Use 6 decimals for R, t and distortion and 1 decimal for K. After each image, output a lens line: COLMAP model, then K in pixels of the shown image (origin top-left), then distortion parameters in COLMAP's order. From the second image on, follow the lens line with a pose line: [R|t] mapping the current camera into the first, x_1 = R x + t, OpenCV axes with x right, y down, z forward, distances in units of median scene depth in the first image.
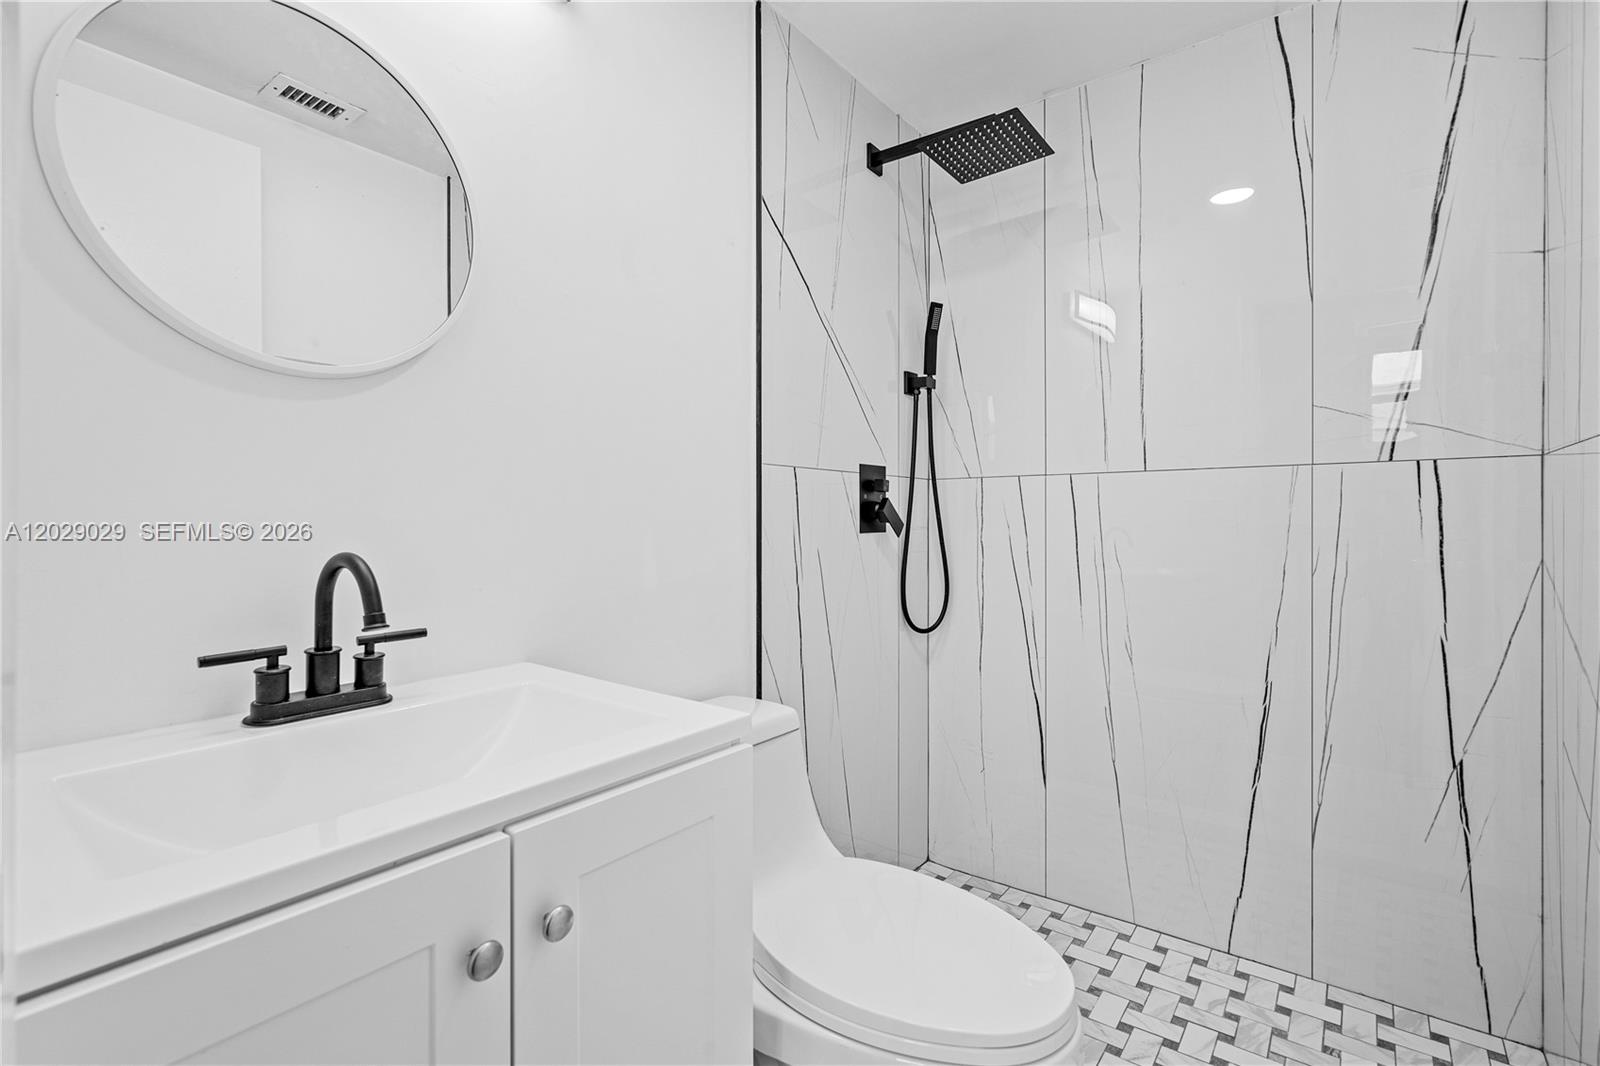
lens RADIAL K [[738.0, 0, 804.5], [0, 738.0, 525.1], [0, 0, 1]] dist [-0.000721, 0.001355]
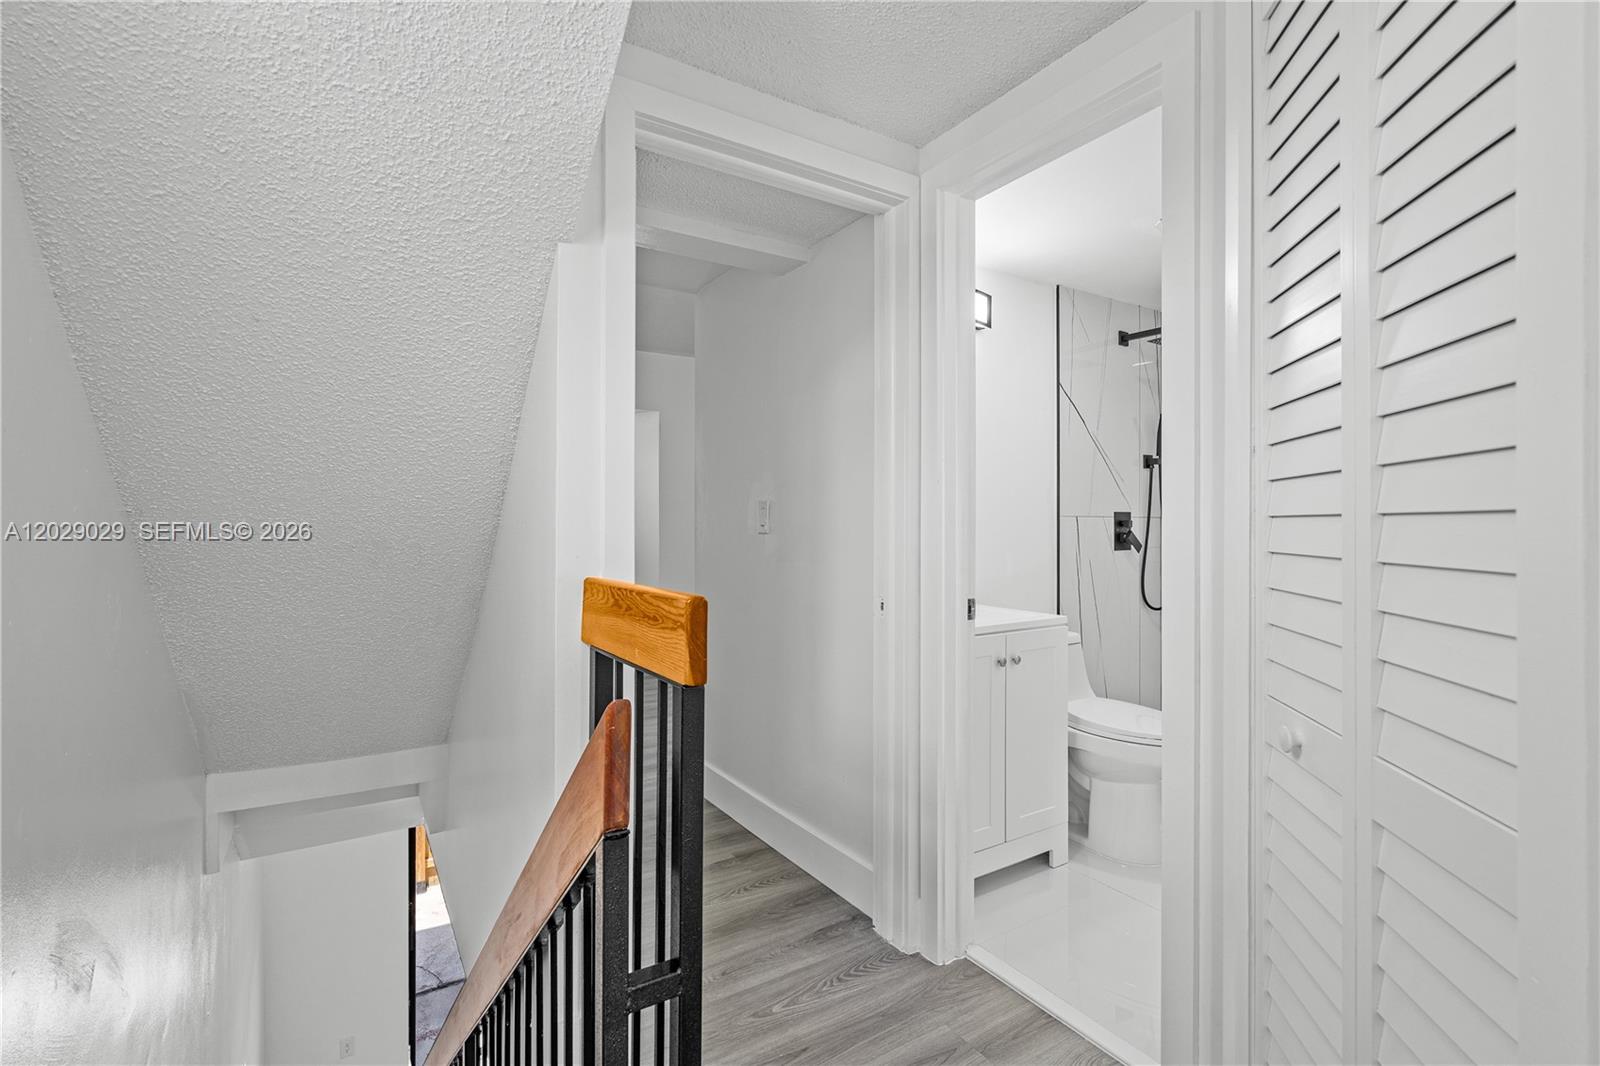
lens RADIAL K [[738.0, 0, 808.2], [0, 738.0, 528.0], [0, 0, 1]] dist [-0.000721, 0.001355]
pose [[0.942690, -0.000670, -0.333671, -0.026975], [-0.001025, 0.999987, -0.004904, -0.033277], [0.333670, 0.004965, 0.942677, -0.905559]]
